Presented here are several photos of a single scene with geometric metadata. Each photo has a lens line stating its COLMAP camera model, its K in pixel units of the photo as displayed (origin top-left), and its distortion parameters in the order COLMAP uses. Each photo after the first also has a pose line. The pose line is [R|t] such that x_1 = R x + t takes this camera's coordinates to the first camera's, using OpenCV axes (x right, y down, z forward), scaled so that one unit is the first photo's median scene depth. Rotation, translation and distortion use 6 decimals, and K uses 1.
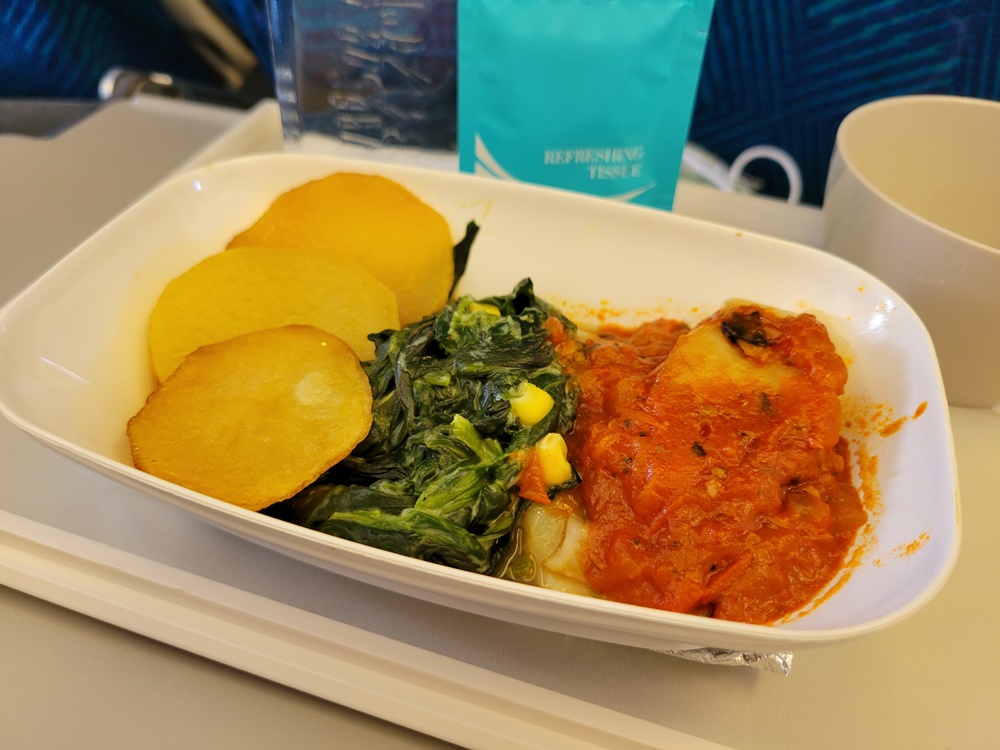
lens RADIAL K [[758.3, 0, 515.5], [0, 758.3, 365.5], [0, 0, 1]] dist [0.006958, -0.028294]
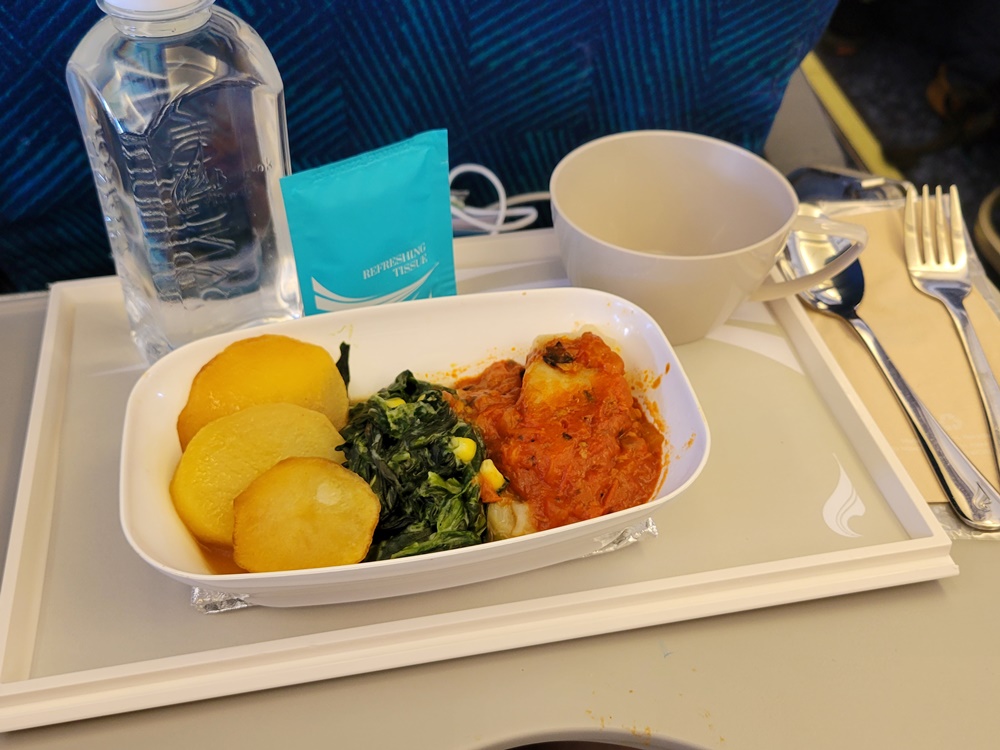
lens RADIAL K [[758.3, 0, 501.9], [0, 758.3, 375.2], [0, 0, 1]] dist [0.006958, -0.028294]
pose [[0.895545, -0.351062, 0.273413, -0.280556], [0.355509, 0.934023, 0.034841, -0.117929], [-0.267605, 0.065999, 0.961266, -0.555987]]
